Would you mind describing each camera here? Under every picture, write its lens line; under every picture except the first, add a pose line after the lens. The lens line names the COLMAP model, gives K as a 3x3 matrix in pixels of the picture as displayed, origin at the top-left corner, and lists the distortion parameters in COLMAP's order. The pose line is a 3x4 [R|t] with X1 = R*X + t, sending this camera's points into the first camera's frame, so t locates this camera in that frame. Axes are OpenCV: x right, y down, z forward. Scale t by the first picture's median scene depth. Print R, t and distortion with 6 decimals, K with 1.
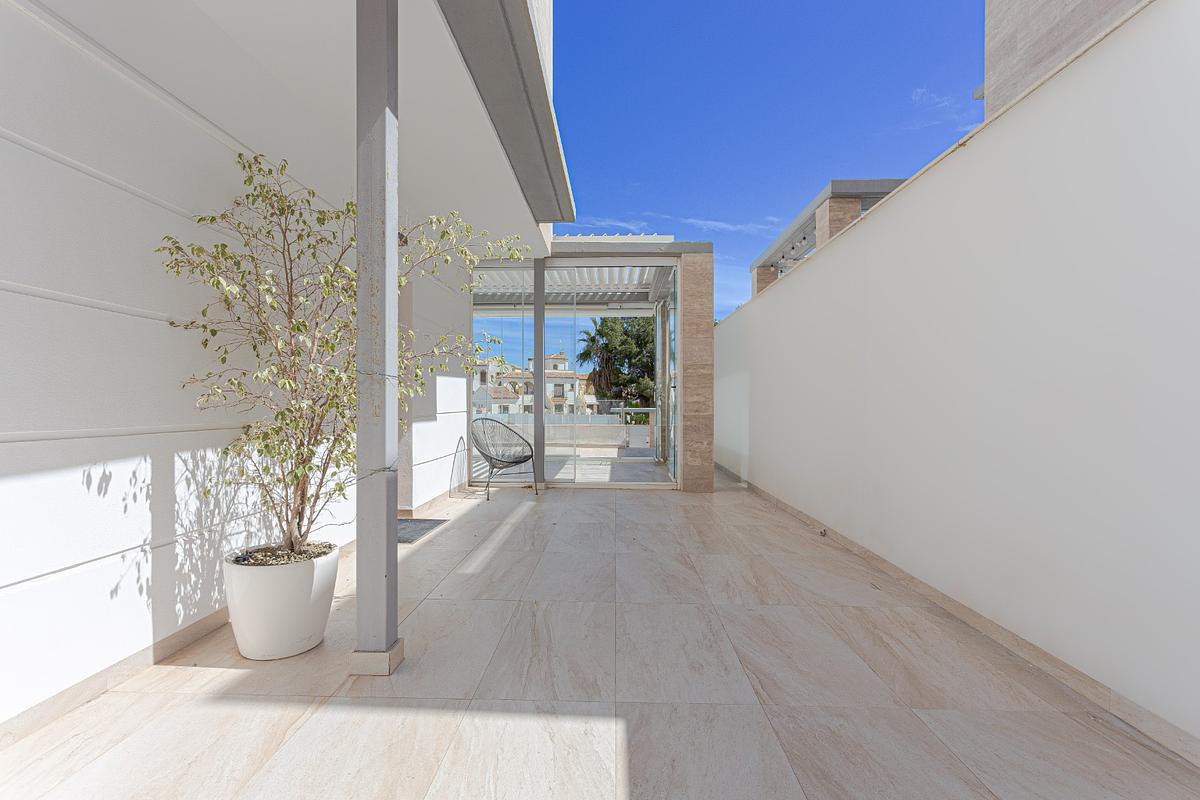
lens RADIAL K [[572.0, 0, 598.9], [0, 572.0, 402.2], [0, 0, 1]] dist [0.002743, -0.000335]
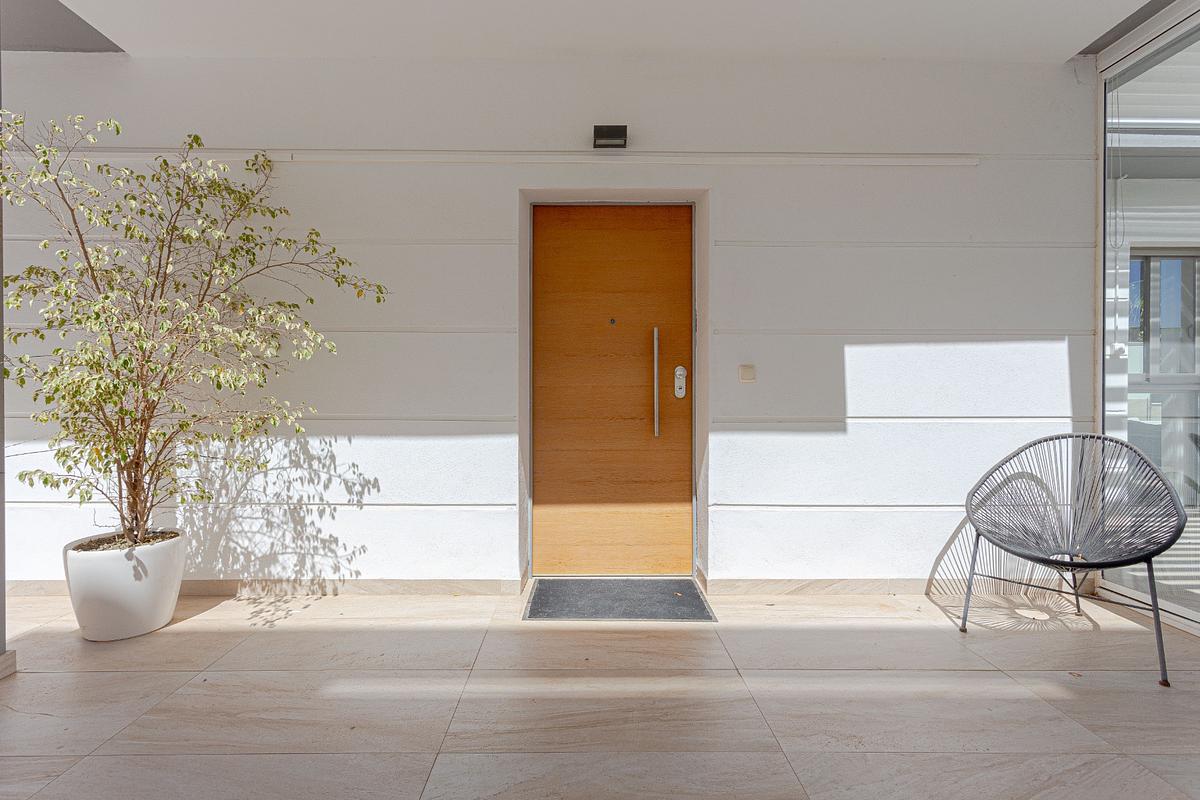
lens RADIAL K [[572.0, 0, 598.5], [0, 572.0, 399.5], [0, 0, 1]] dist [0.002743, -0.000335]
pose [[0.053280, -0.003340, -0.998574, 0.488404], [-0.002061, 0.999992, -0.003455, 0.011287], [0.998577, 0.002242, 0.053273, 1.657665]]
